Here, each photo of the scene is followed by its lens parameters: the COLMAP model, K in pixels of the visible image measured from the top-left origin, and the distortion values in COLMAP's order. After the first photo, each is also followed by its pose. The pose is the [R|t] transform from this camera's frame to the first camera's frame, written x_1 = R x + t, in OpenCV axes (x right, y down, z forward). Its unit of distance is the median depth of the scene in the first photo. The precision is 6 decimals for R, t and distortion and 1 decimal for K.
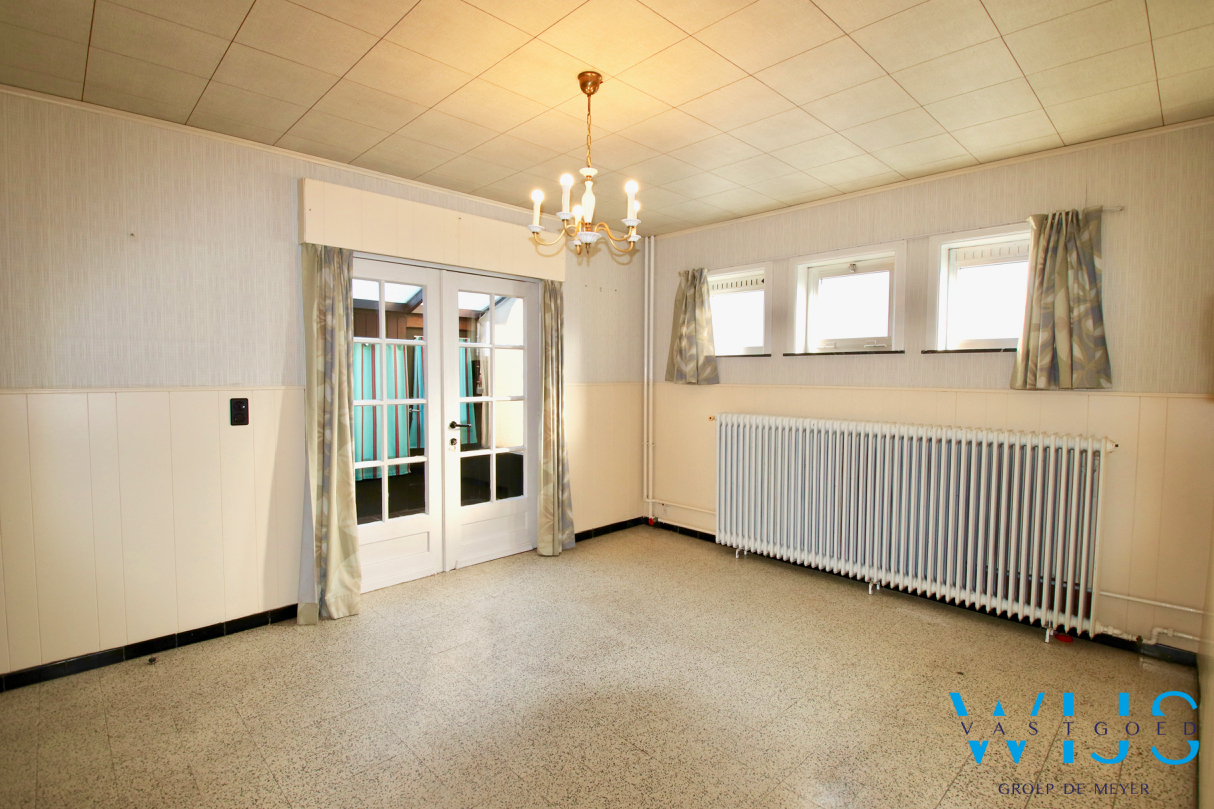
lens RADIAL K [[565.5, 0, 605.5], [0, 565.5, 405.3], [0, 0, 1]] dist [0.001505, -0.000419]
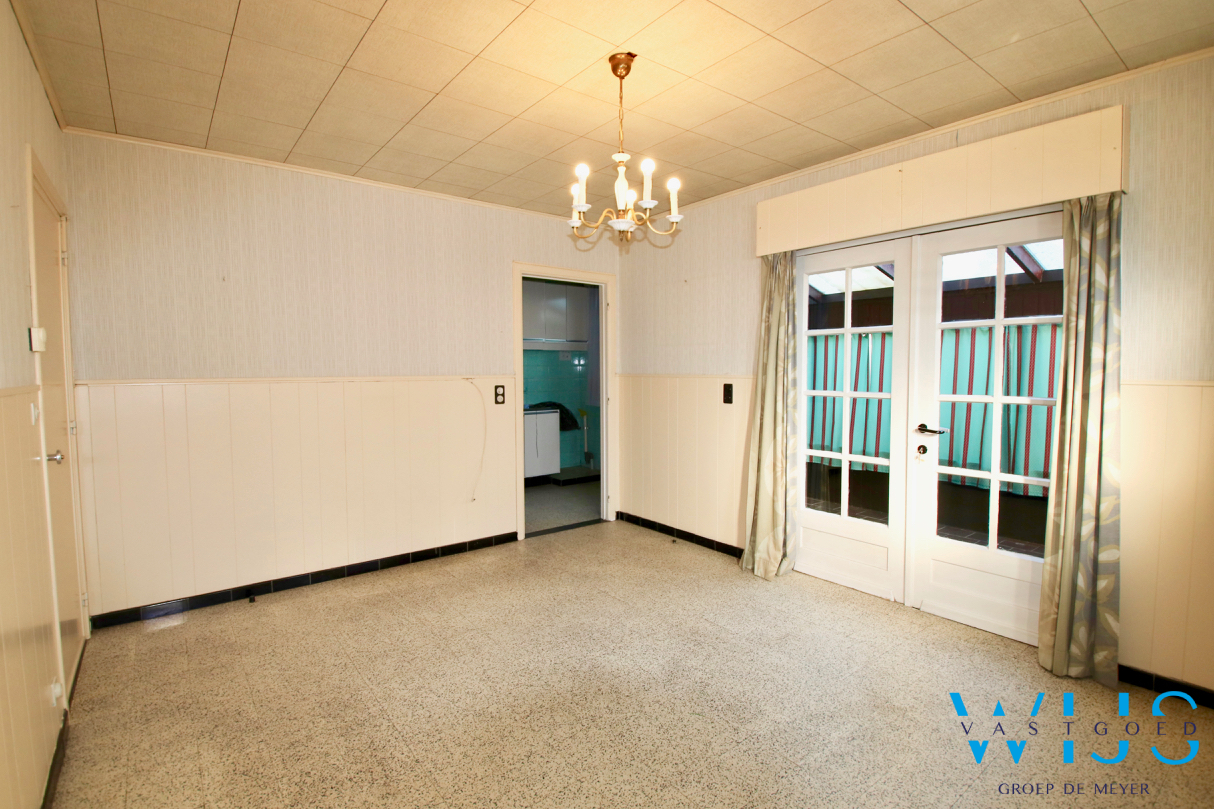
lens RADIAL K [[565.5, 0, 605.5], [0, 565.5, 405.3], [0, 0, 1]] dist [0.001505, -0.000419]
pose [[-0.088623, 0.061389, -0.994172, 0.629532], [-0.050846, 0.996519, 0.066067, -0.030793], [0.994767, 0.056405, -0.085193, 0.701896]]
